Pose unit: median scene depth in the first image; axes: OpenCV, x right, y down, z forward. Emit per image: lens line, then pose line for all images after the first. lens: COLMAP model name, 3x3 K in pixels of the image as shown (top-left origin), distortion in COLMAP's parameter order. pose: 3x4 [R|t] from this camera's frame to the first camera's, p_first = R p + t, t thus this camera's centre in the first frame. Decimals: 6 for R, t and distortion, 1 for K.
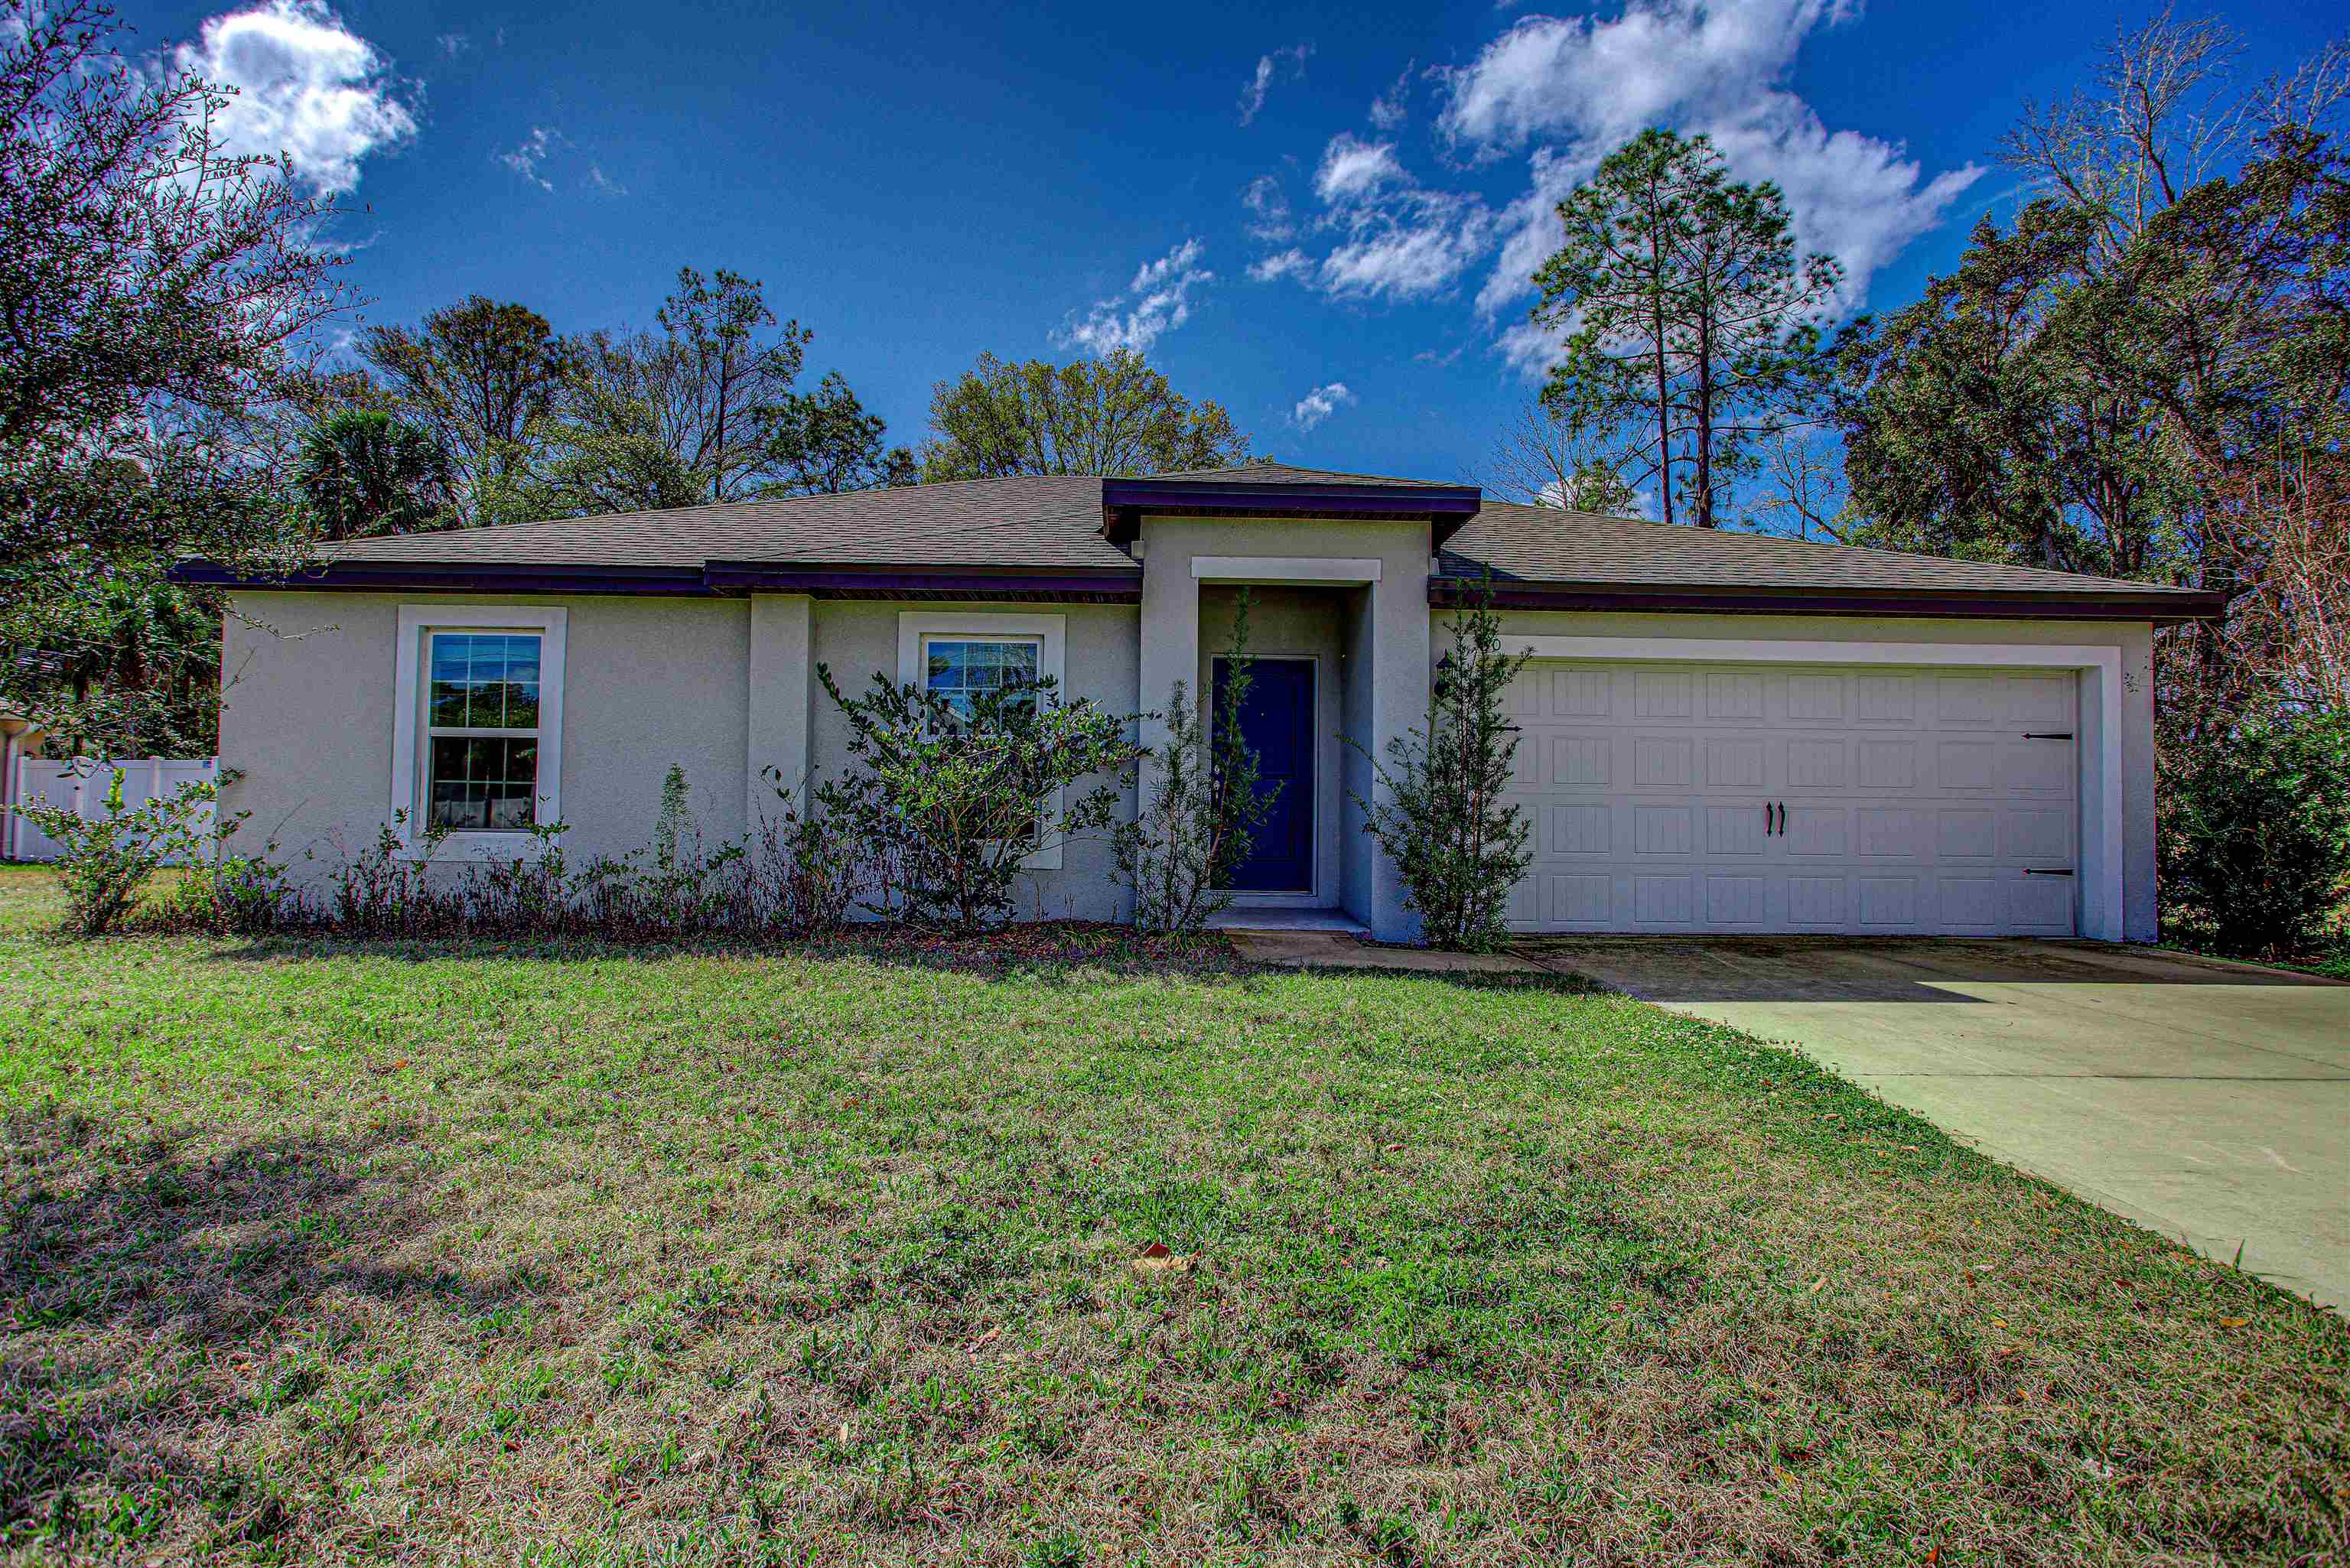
lens RADIAL K [[1213.0, 0, 1170.0], [0, 1213.0, 771.0], [0, 0, 1]] dist [-0.072736, 0.037385]
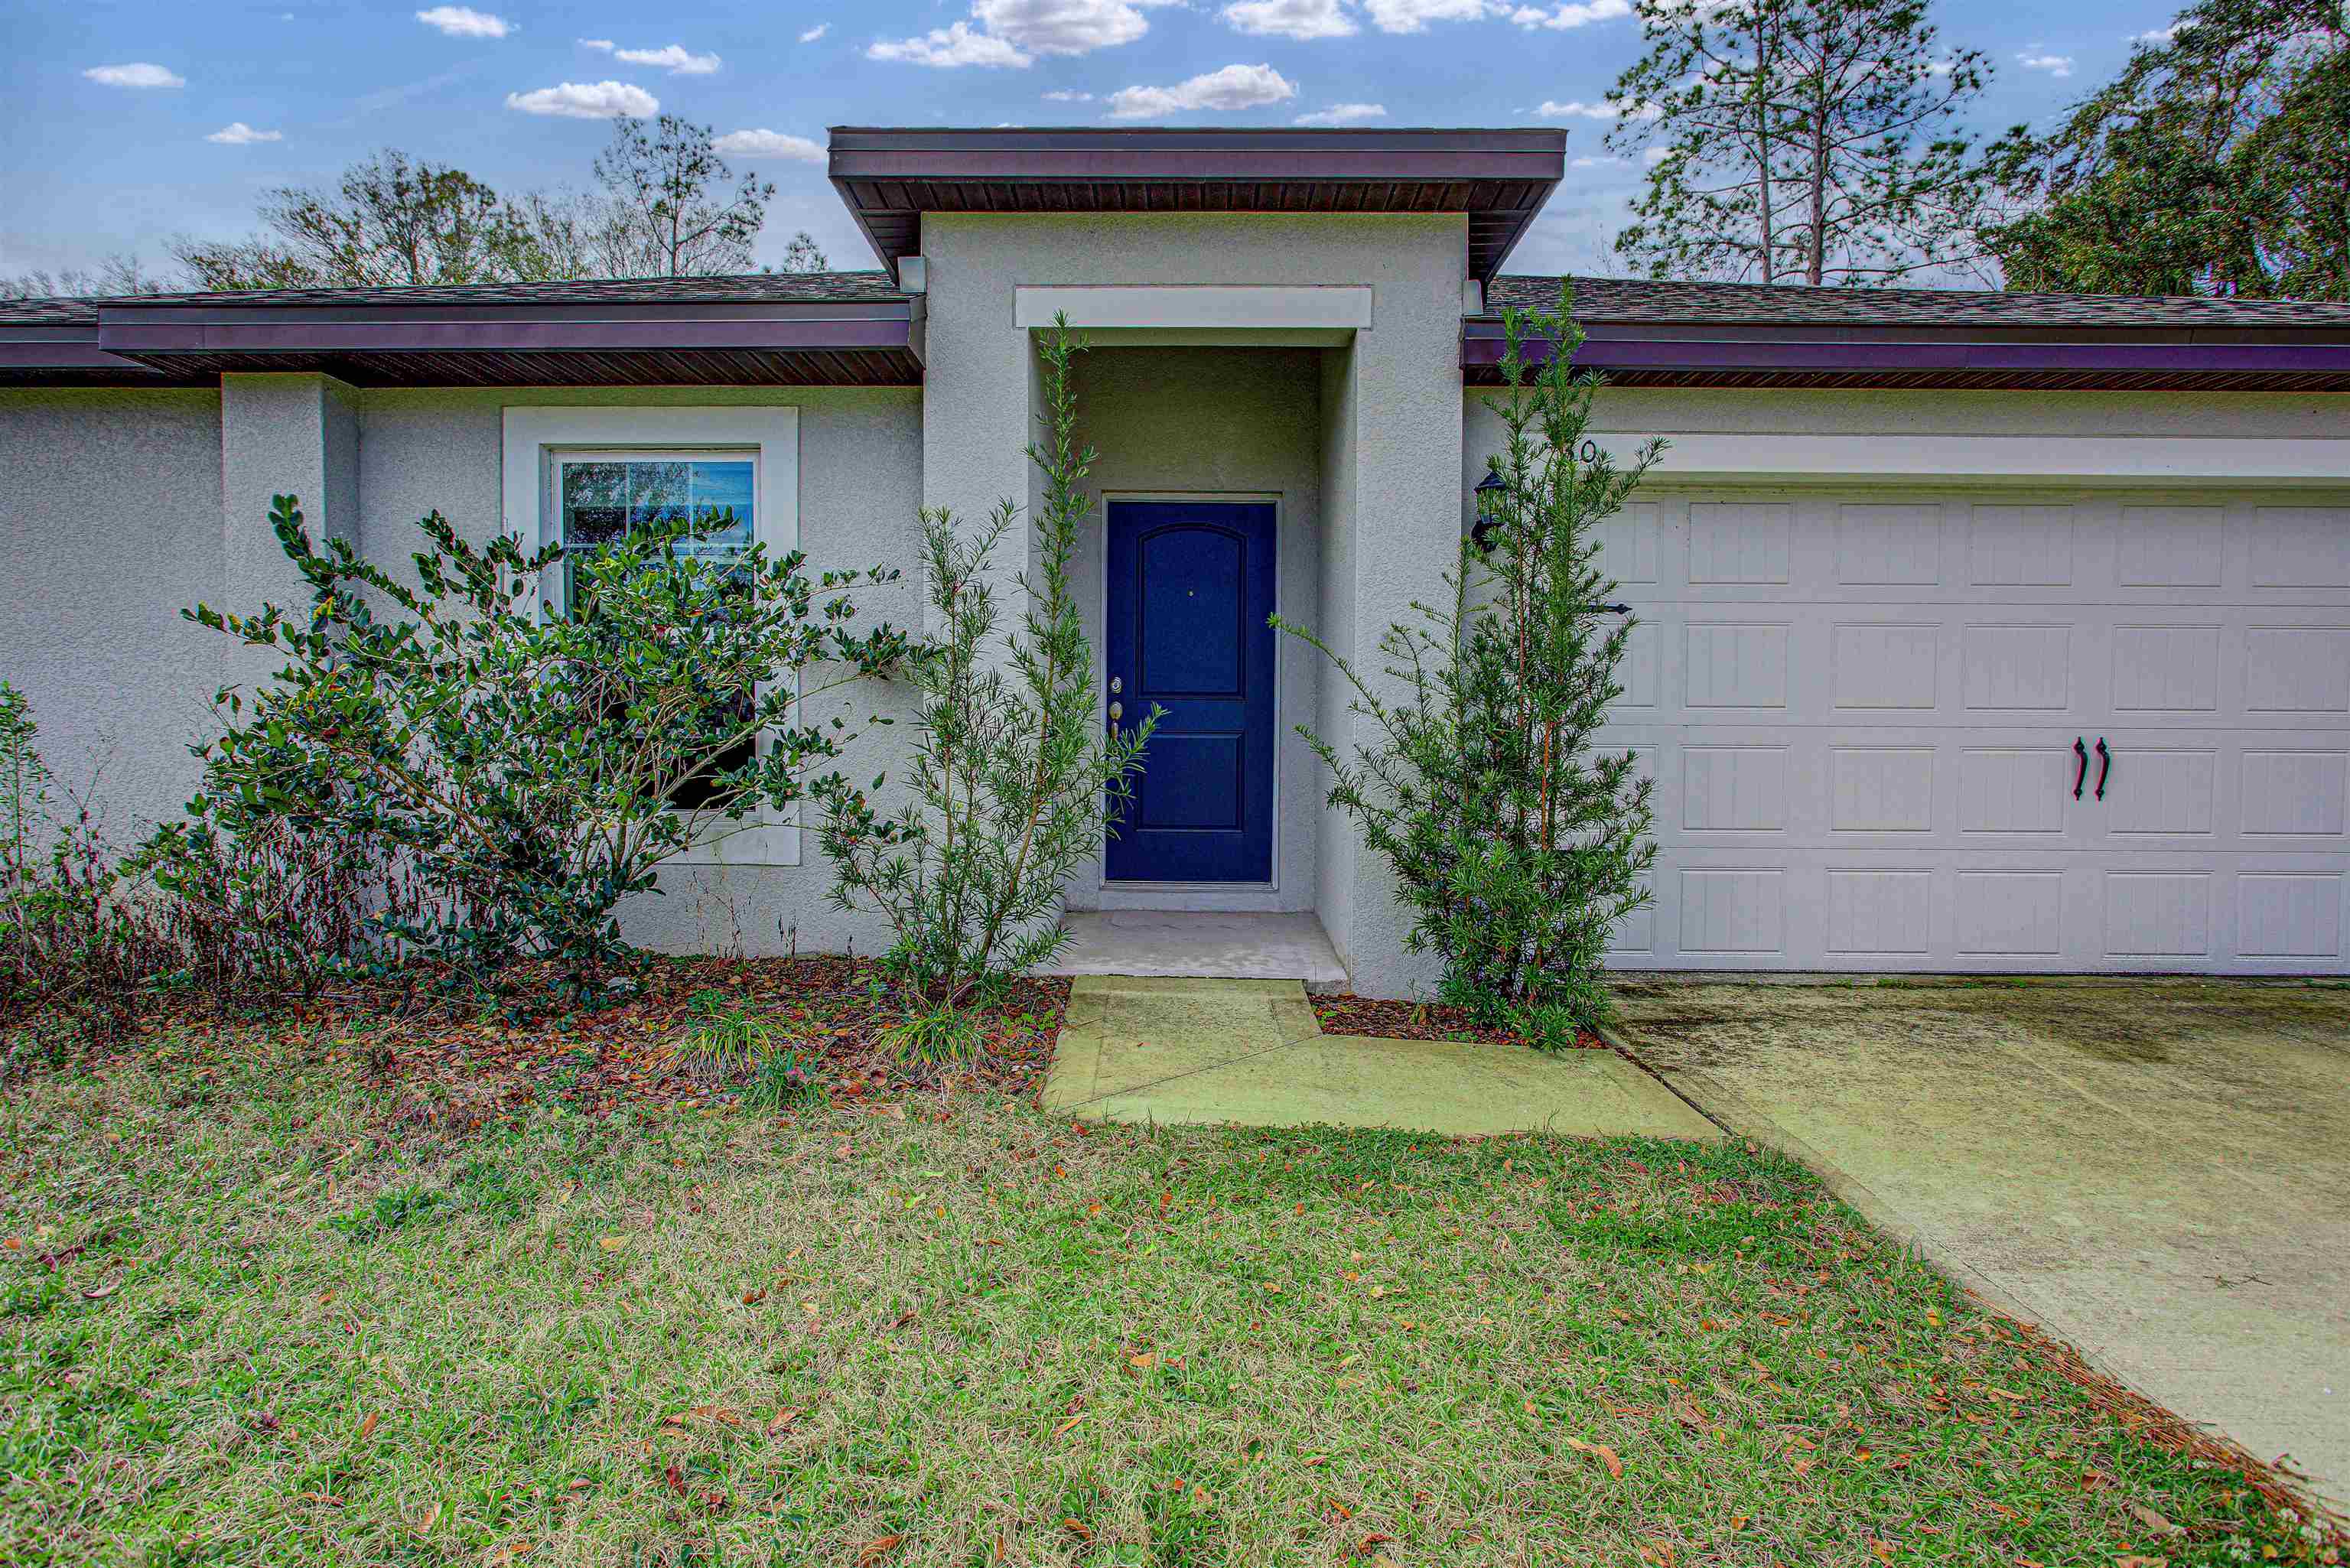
lens RADIAL K [[1213.0, 0, 1170.0], [0, 1213.0, 771.0], [0, 0, 1]] dist [-0.072736, 0.037385]
pose [[0.999067, -0.004152, -0.042978, 0.107350], [0.007254, 0.997358, 0.072282, -0.001950], [0.042565, -0.072526, 0.996458, 0.451385]]
